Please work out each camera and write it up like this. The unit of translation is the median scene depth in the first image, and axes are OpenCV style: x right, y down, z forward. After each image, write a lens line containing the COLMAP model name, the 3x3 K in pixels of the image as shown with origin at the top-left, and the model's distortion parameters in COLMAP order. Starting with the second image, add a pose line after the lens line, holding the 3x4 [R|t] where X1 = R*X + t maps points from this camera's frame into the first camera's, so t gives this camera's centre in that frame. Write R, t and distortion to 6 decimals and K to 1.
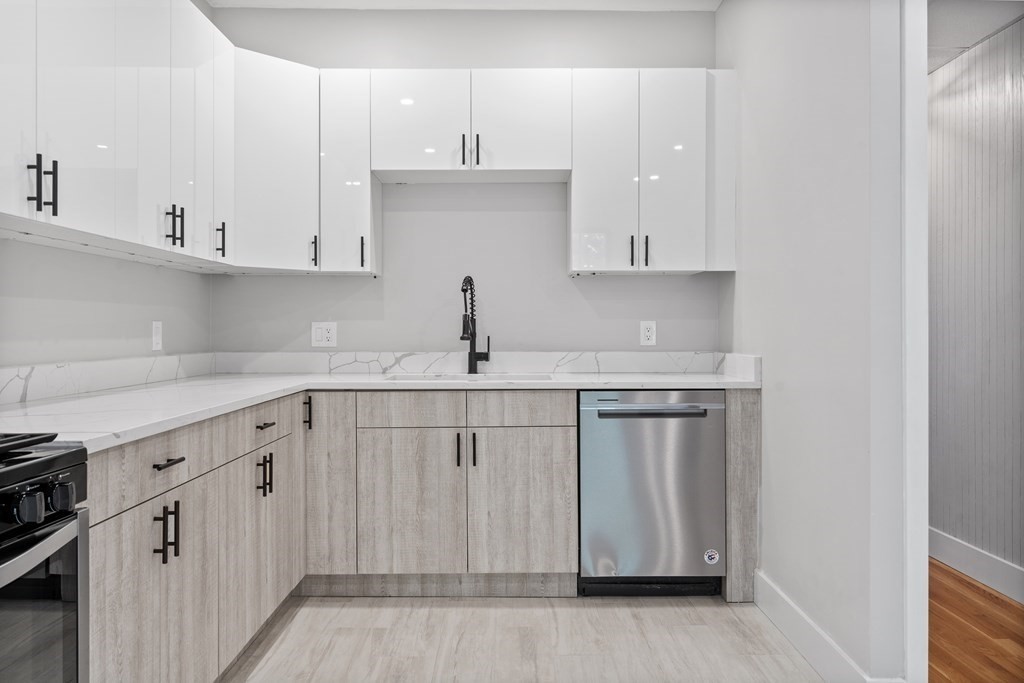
lens RADIAL K [[788.7, 0, 513.1], [0, 788.7, 331.4], [0, 0, 1]] dist [0.007018, 0.002971]
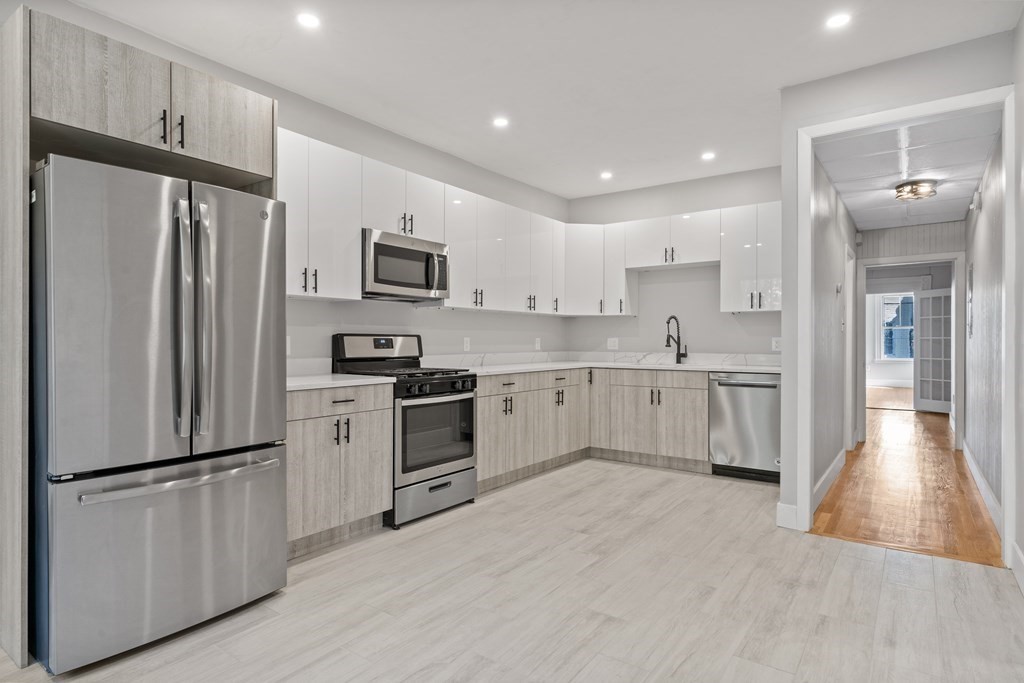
lens RADIAL K [[553.2, 0, 514.3], [0, 553.2, 342.8], [0, 0, 1]] dist [0.003028, 0.002709]
pose [[0.806223, 0.005597, -0.591586, 0.522176], [-0.004038, 0.999984, 0.003957, -0.003797], [0.591599, -0.000801, 0.806232, -0.450357]]
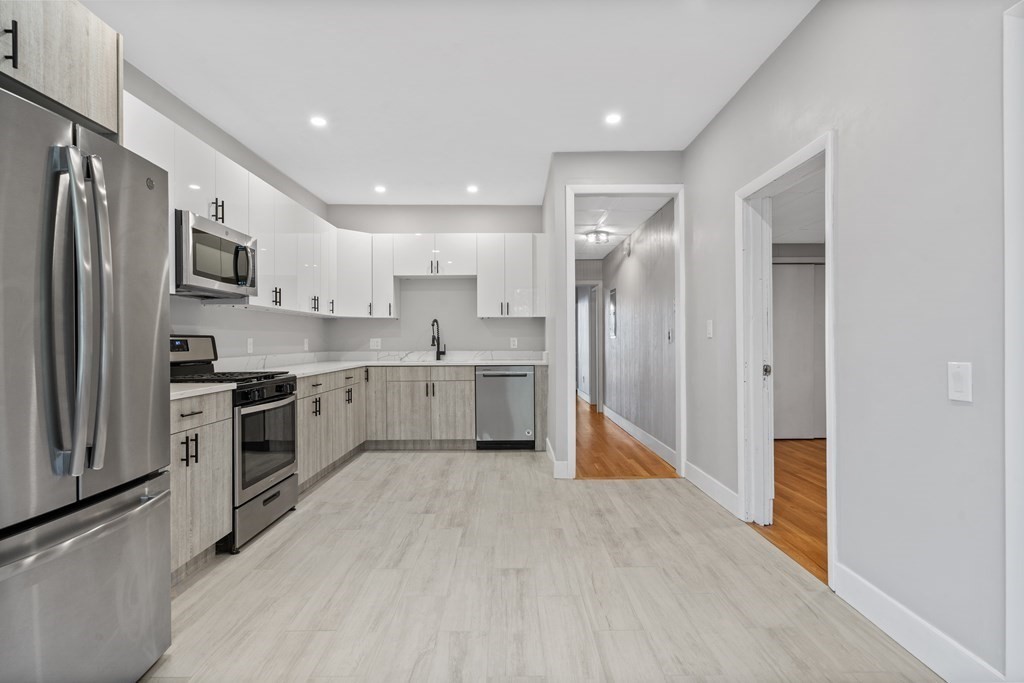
lens RADIAL K [[500.4, 0, 511.6], [0, 500.4, 342.6], [0, 0, 1]] dist [0.001340, 0.000937]
pose [[0.999994, -0.002754, -0.002050, 0.200290], [0.002759, 0.999993, 0.002485, -0.002711], [0.002043, -0.002491, 0.999995, -0.578499]]
